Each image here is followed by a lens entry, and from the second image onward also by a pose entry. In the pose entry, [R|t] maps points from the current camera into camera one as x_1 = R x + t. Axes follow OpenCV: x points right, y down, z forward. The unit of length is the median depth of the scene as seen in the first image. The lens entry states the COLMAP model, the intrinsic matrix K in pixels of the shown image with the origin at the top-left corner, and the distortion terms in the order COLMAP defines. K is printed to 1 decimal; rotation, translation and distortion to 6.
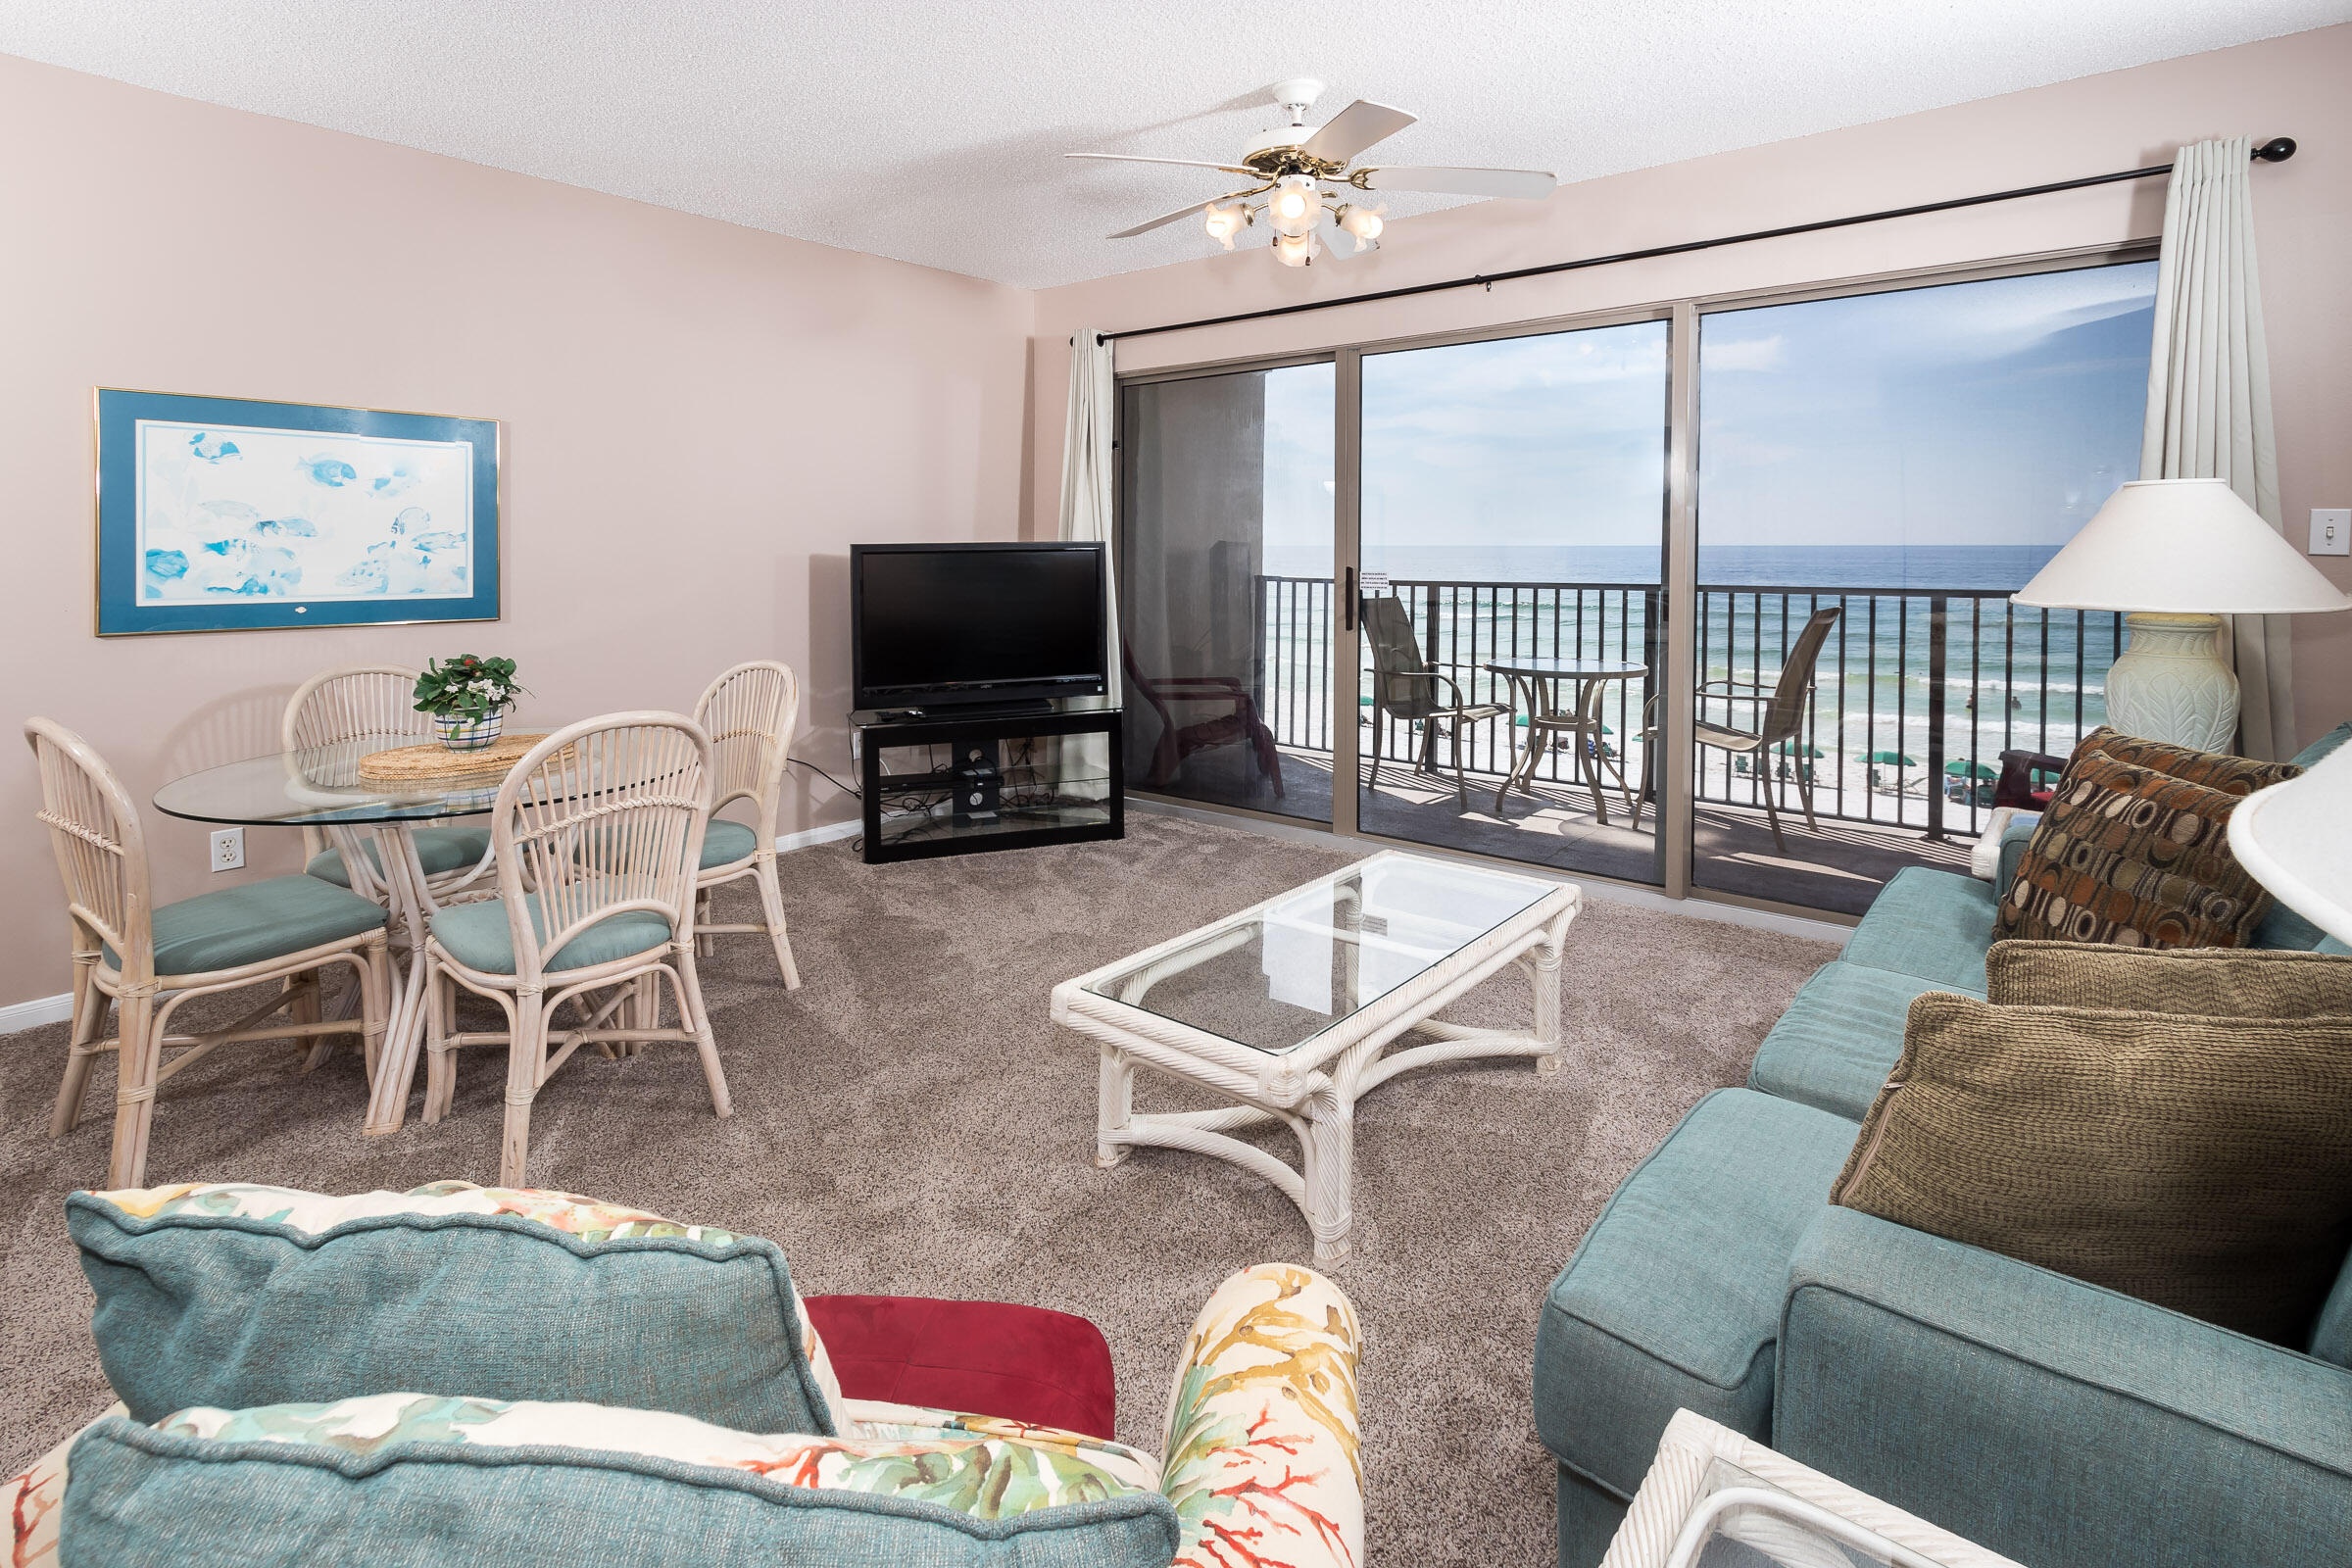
lens RADIAL K [[1123.2, 0, 1243.7], [0, 1123.2, 589.4], [0, 0, 1]] dist [-0.000216, -0.000567]
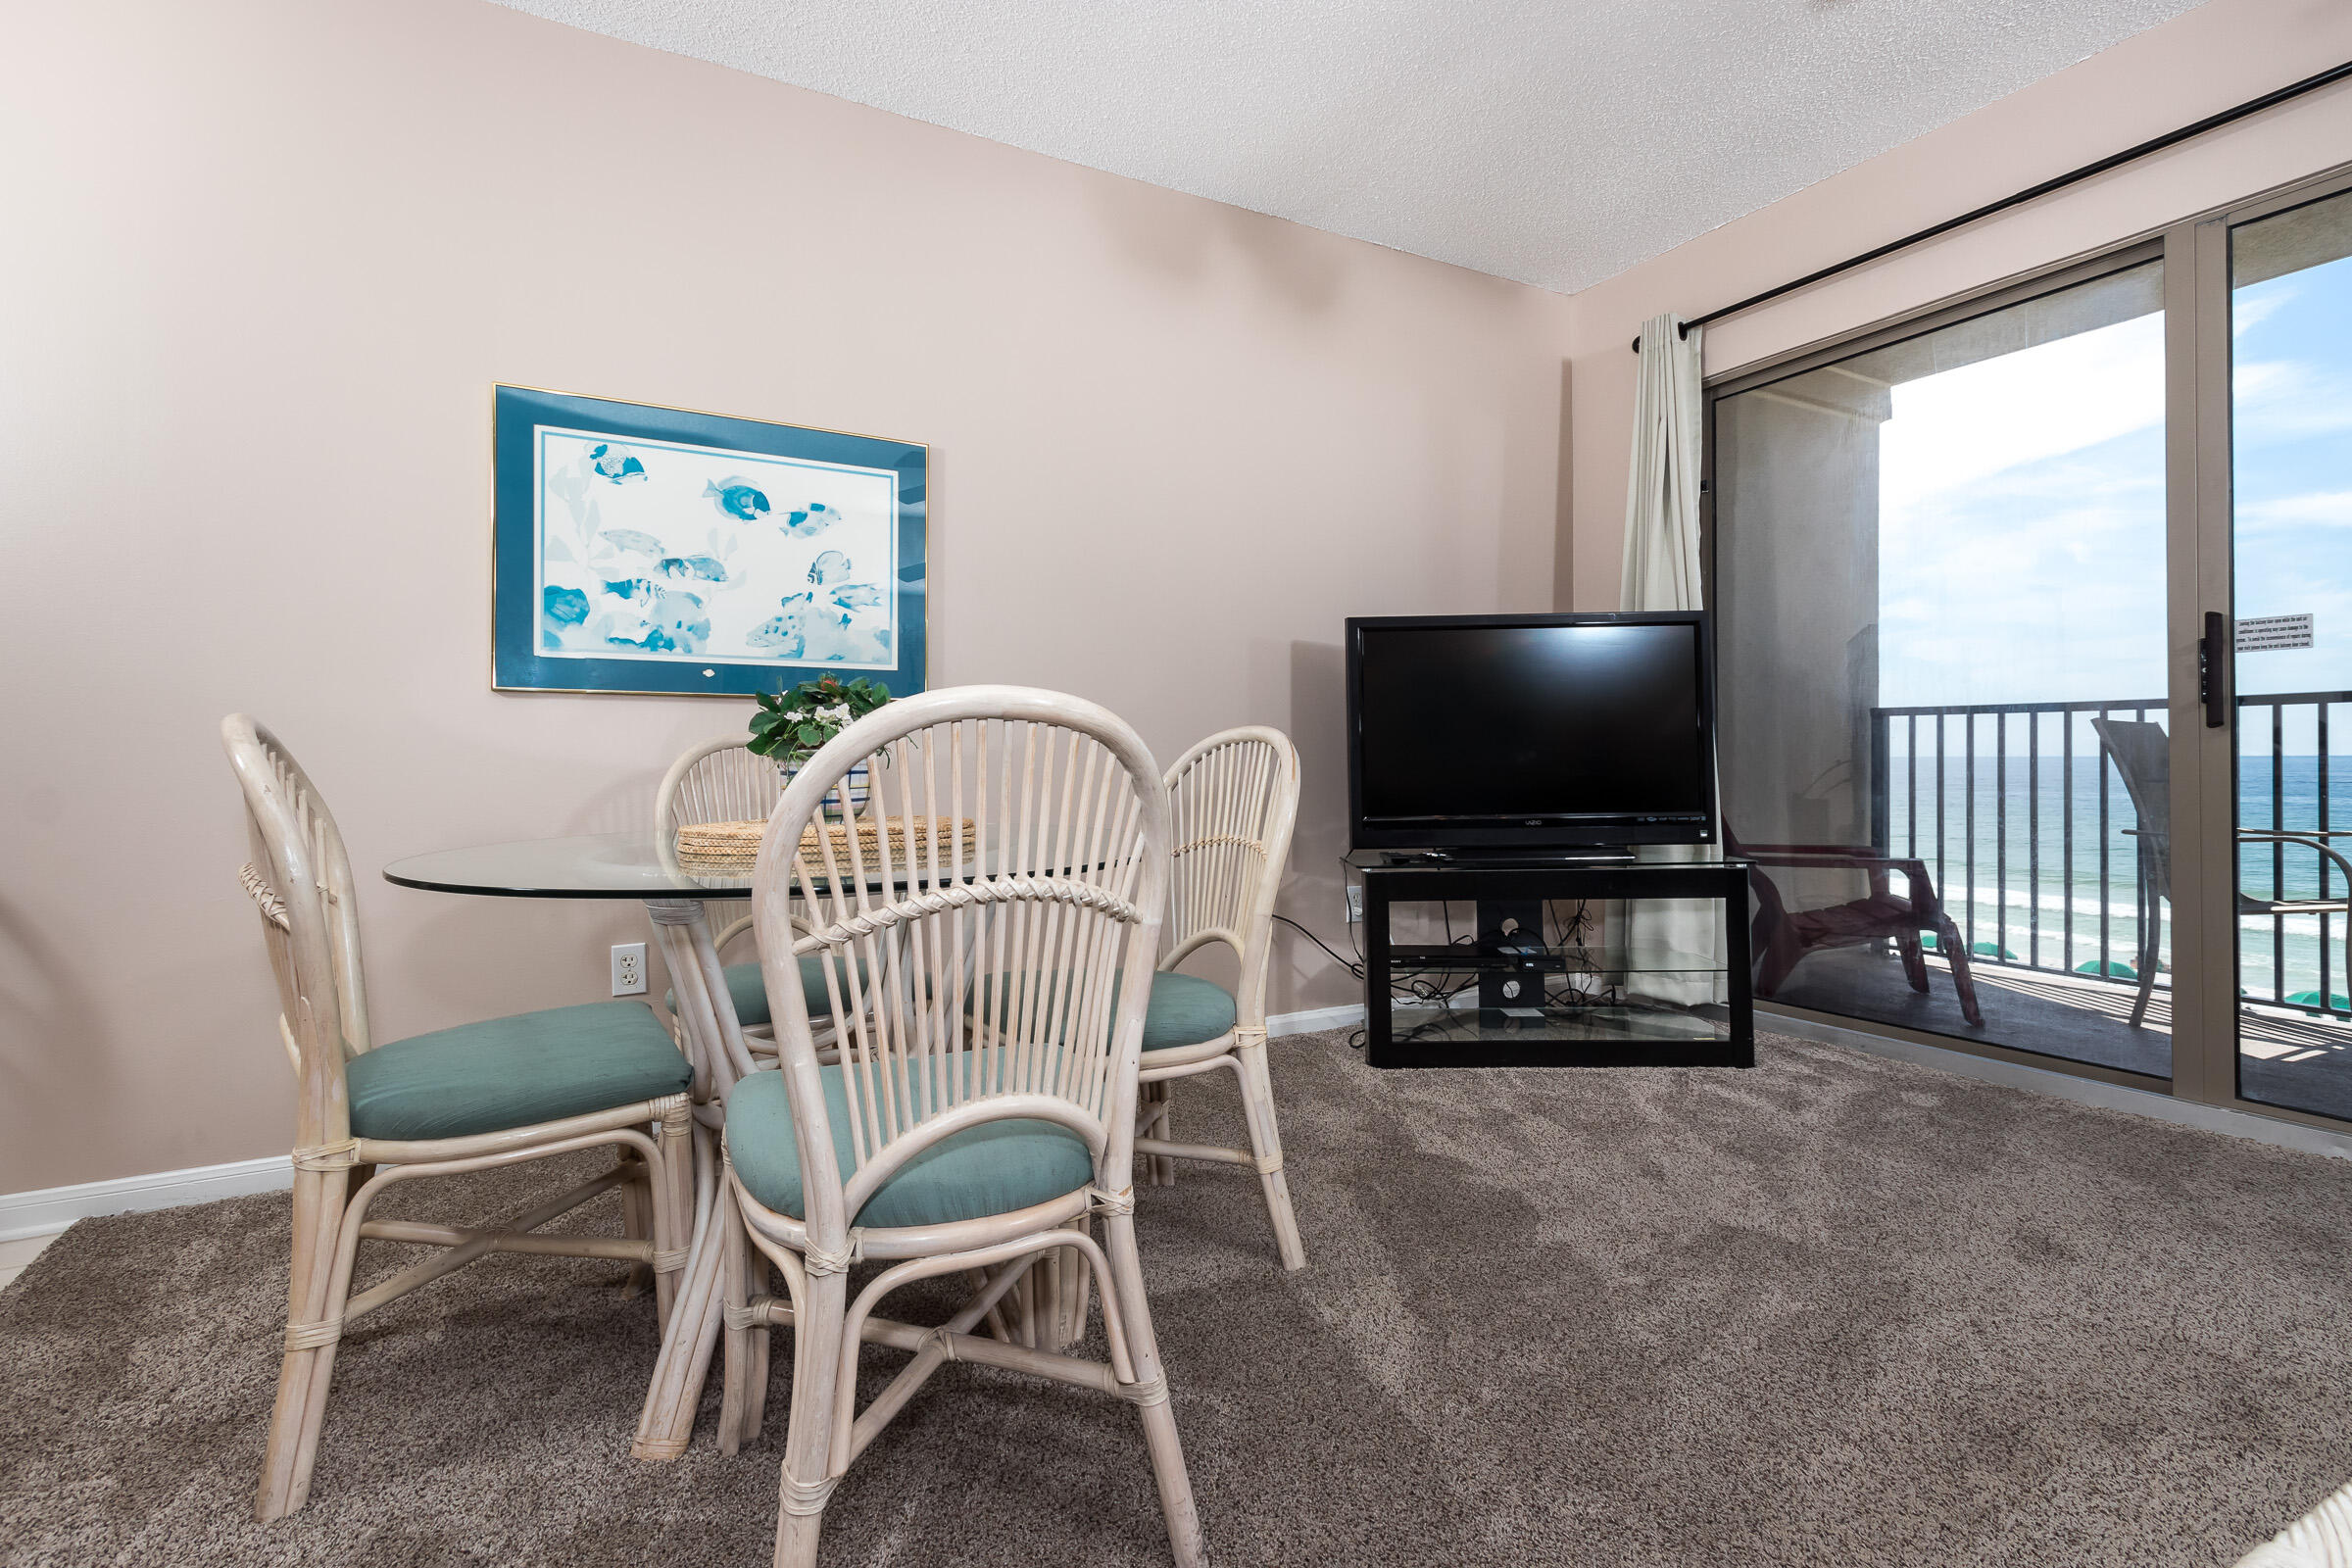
lens RADIAL K [[1072.1, 0, 1181.8], [0, 1072.1, 738.3], [0, 0, 1]] dist [0.010225, 0.000018]
pose [[0.903765, -0.030407, -0.426947, -0.195133], [0.001571, 0.997702, -0.067730, 0.109052], [0.428026, 0.060541, 0.901736, 0.425489]]
